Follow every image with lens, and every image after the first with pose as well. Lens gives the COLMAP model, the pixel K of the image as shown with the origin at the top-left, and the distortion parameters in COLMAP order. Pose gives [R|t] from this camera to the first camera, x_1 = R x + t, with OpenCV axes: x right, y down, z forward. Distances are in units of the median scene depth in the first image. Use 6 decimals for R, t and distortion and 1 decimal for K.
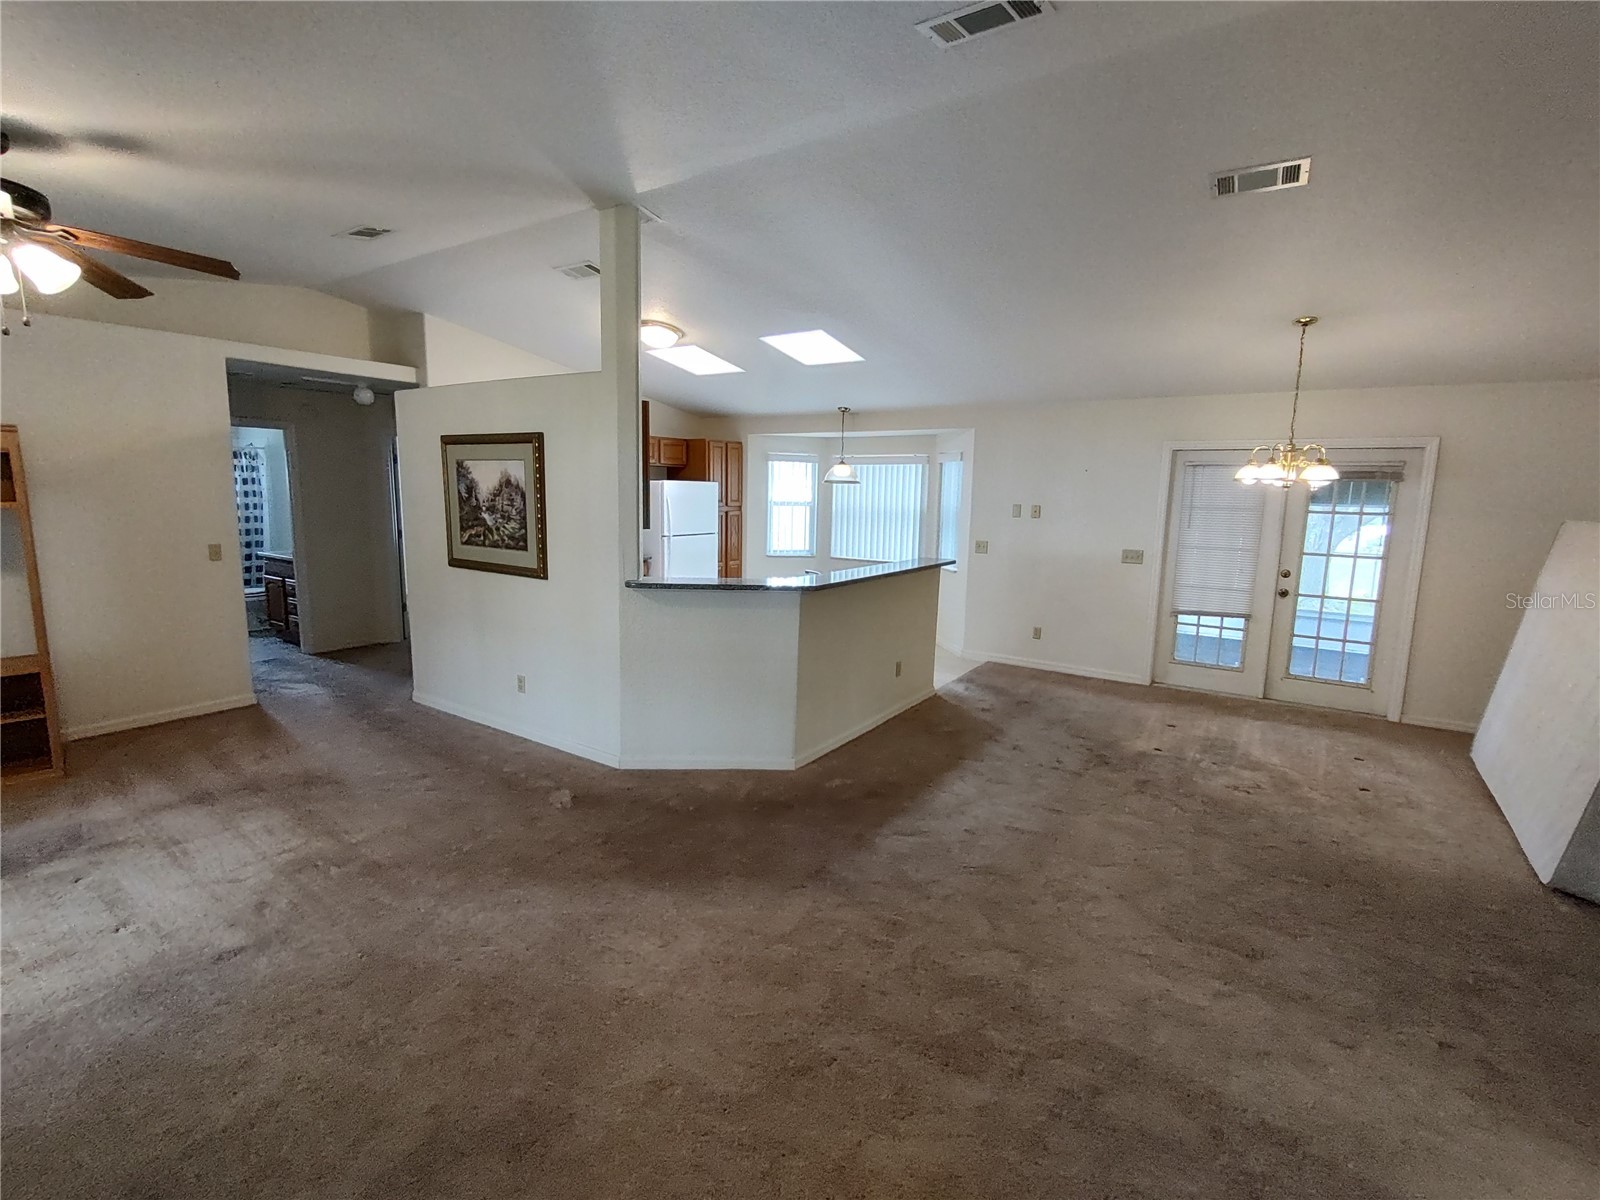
lens RADIAL K [[732.7, 0, 798.1], [0, 732.7, 594.3], [0, 0, 1]] dist [-0.003207, -0.000794]
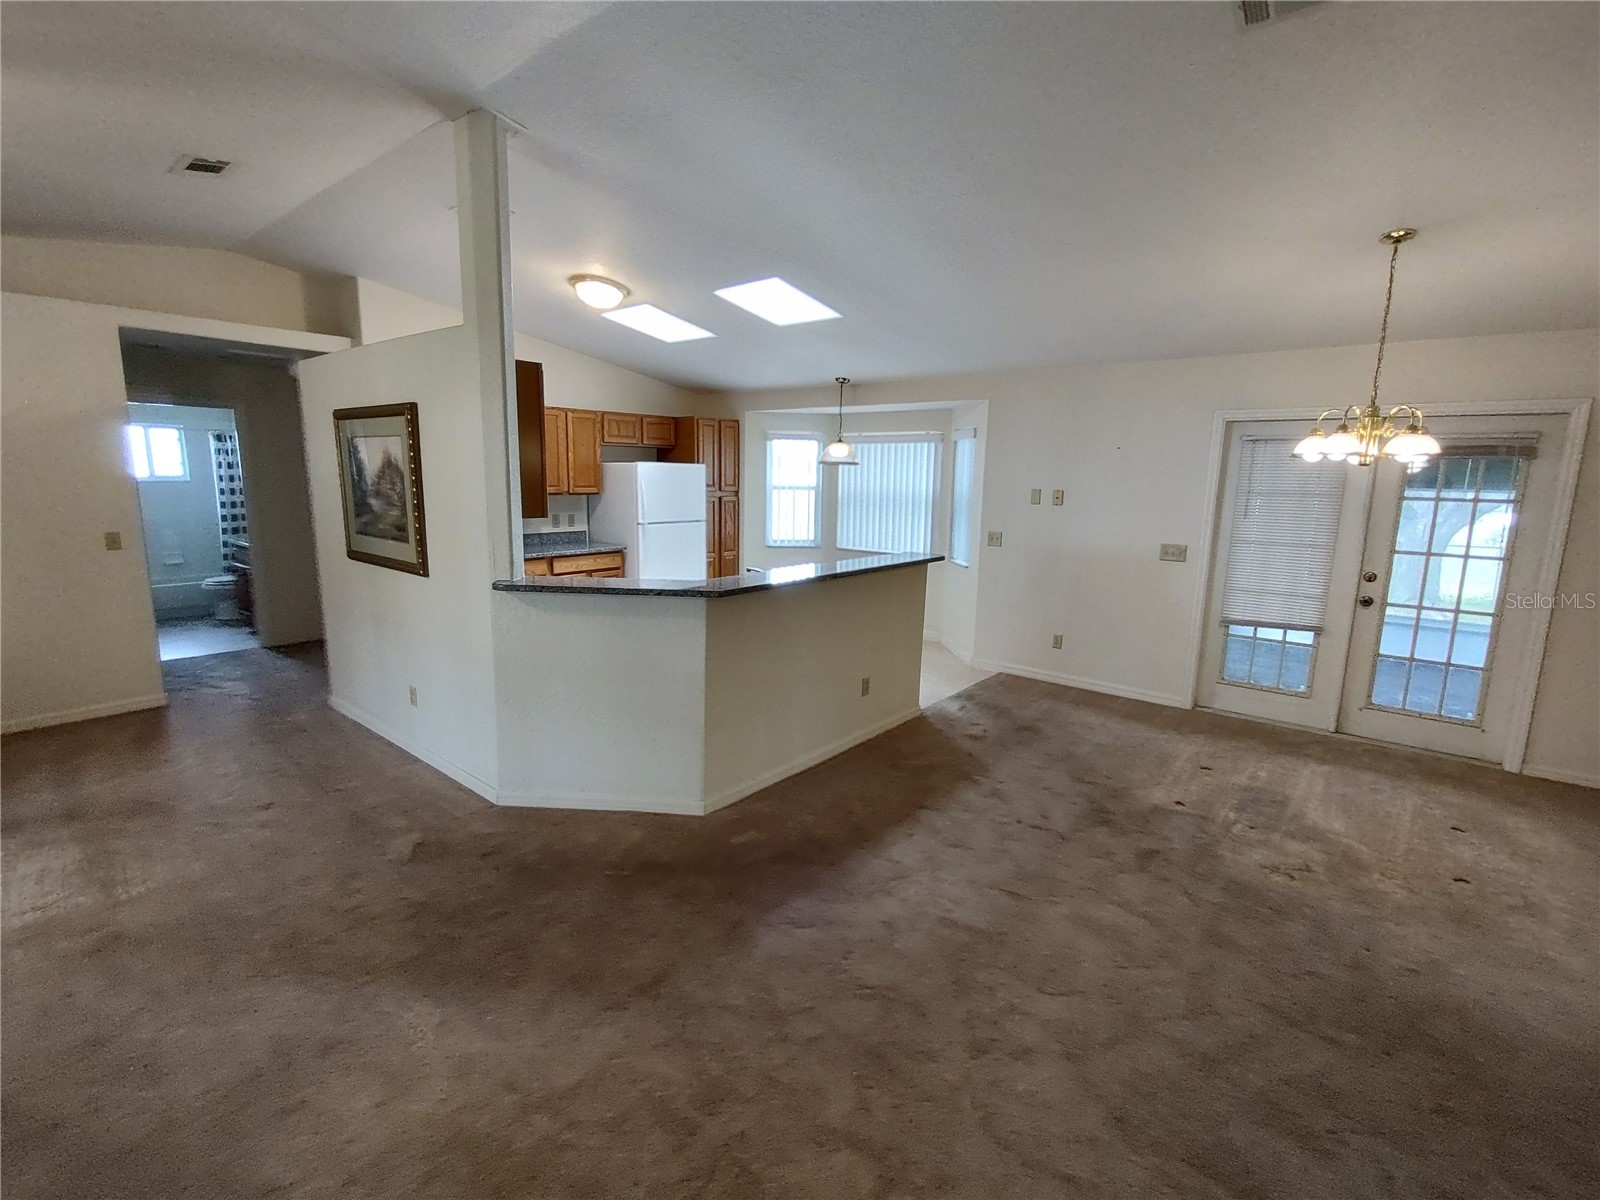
lens RADIAL K [[732.7, 0, 792.8], [0, 732.7, 598.3], [0, 0, 1]] dist [-0.003207, -0.000794]
pose [[0.994758, 0.015339, -0.101105, 0.144432], [-0.012776, 0.999582, 0.025948, -0.020307], [0.101461, -0.024521, 0.994537, 0.172473]]
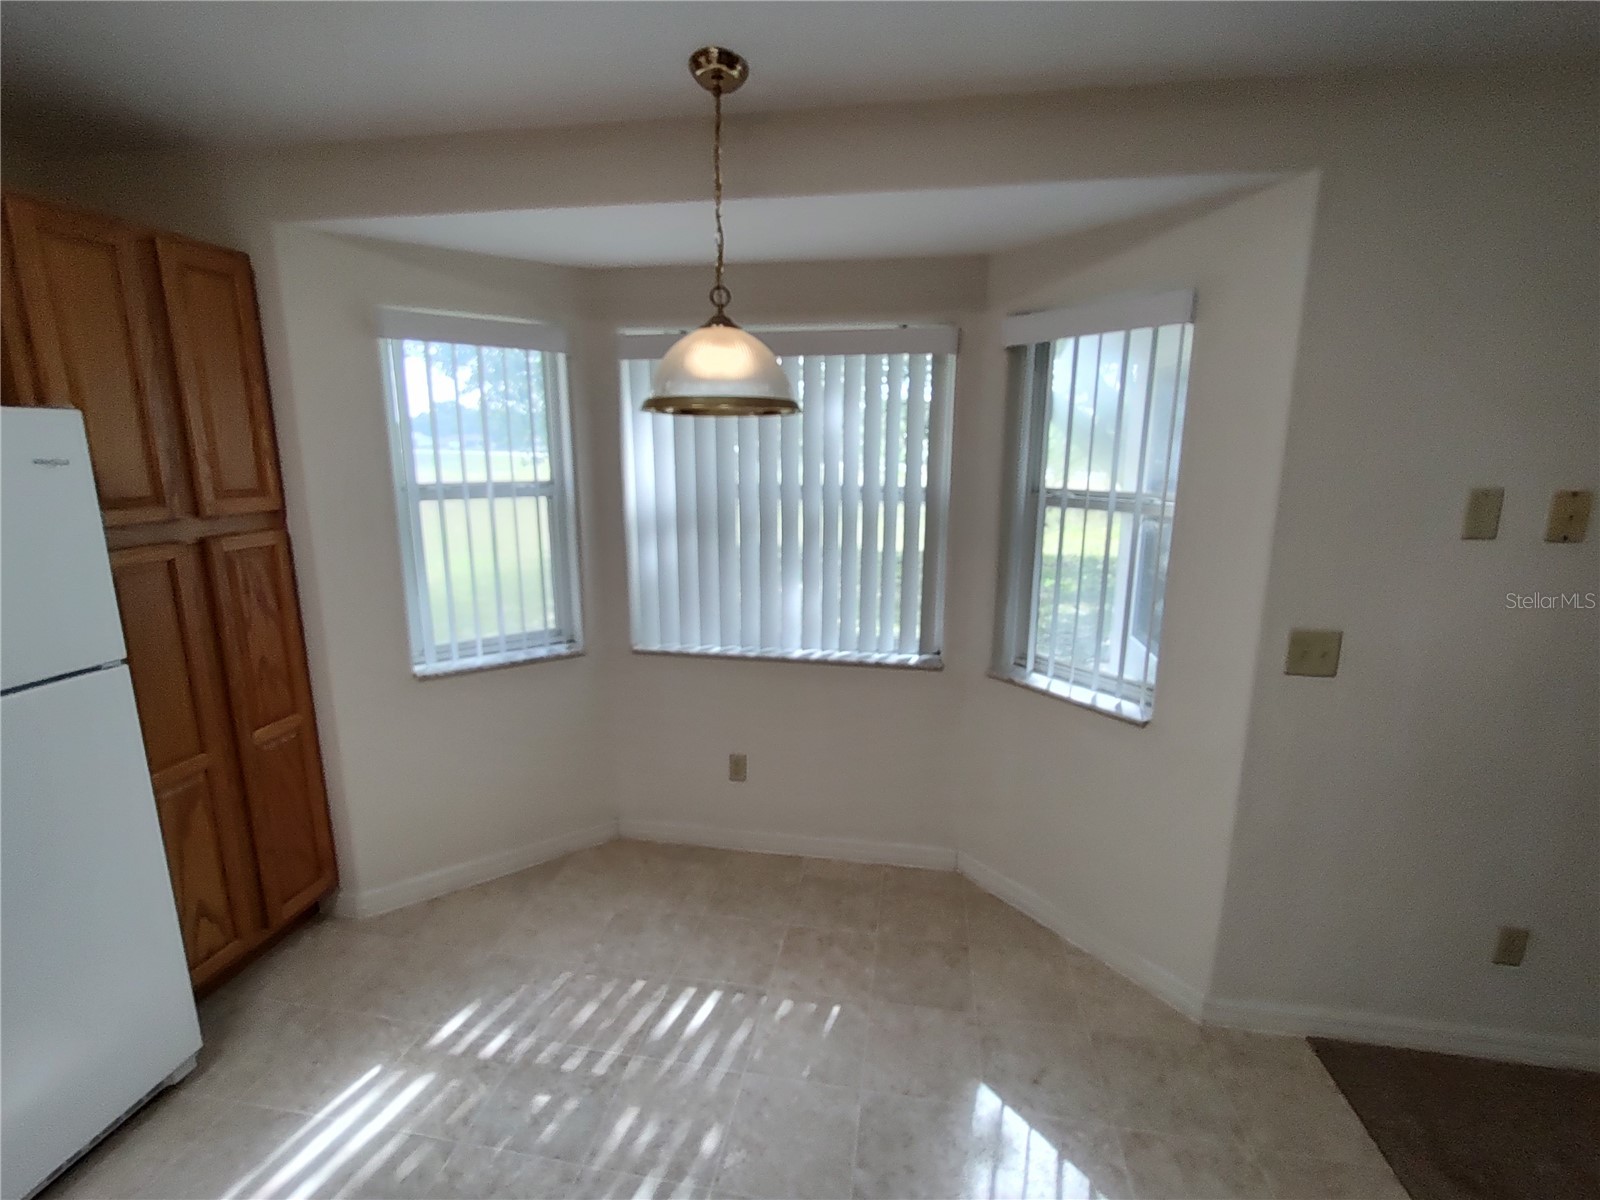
lens RADIAL K [[732.7, 0, 805.1], [0, 732.7, 607.8], [0, 0, 1]] dist [-0.003207, -0.000794]
pose [[0.906821, -0.104459, 0.408367, -0.030455], [0.071669, 0.992910, 0.094834, -0.166551], [-0.415377, -0.056730, 0.907878, 1.173968]]
